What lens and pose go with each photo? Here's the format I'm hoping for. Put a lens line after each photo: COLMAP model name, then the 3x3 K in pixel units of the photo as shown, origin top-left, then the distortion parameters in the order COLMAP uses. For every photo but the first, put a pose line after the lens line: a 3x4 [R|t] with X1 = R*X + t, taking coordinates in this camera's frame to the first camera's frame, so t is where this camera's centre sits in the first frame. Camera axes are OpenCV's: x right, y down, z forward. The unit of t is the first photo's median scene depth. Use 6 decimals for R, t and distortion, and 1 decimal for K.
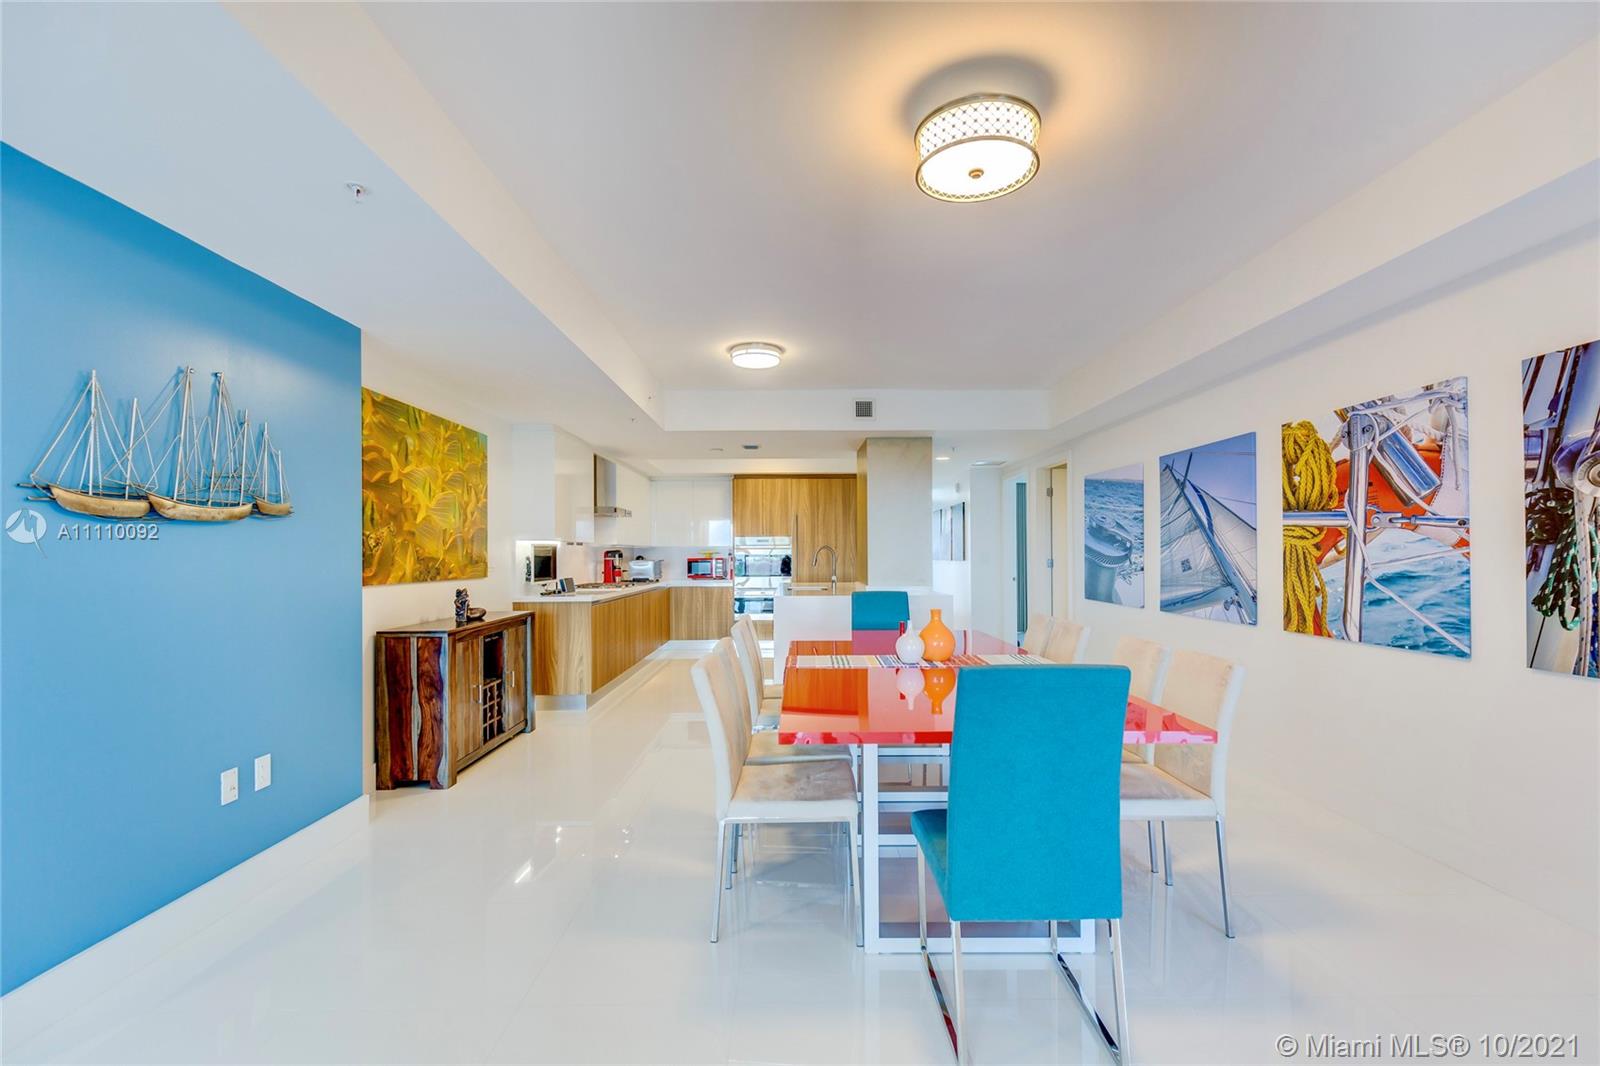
lens RADIAL K [[722.9, 0, 798.0], [0, 722.9, 544.8], [0, 0, 1]] dist [0.005450, -0.000073]
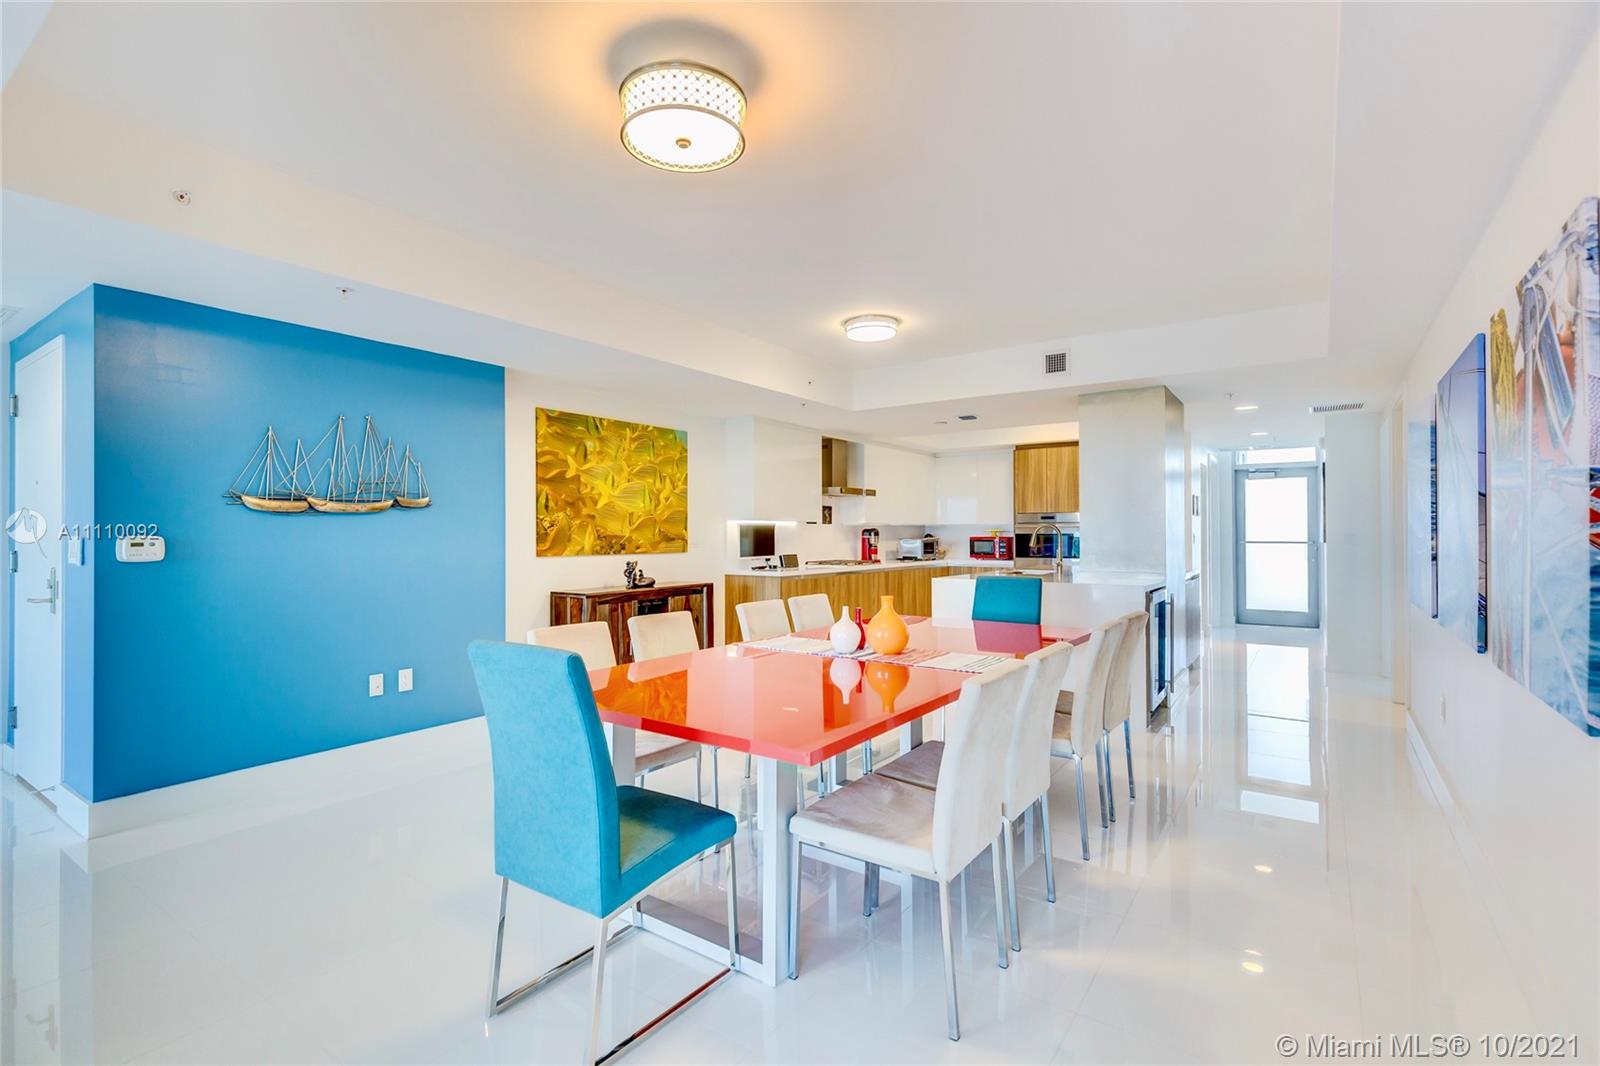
lens RADIAL K [[739.6, 0, 780.8], [0, 739.6, 527.8], [0, 0, 1]] dist [0.001576, 0.000033]
pose [[0.806848, -0.002105, -0.590755, 0.550141], [0.007098, 0.999956, 0.006132, -0.001941], [0.590716, -0.009141, 0.806828, 0.163806]]
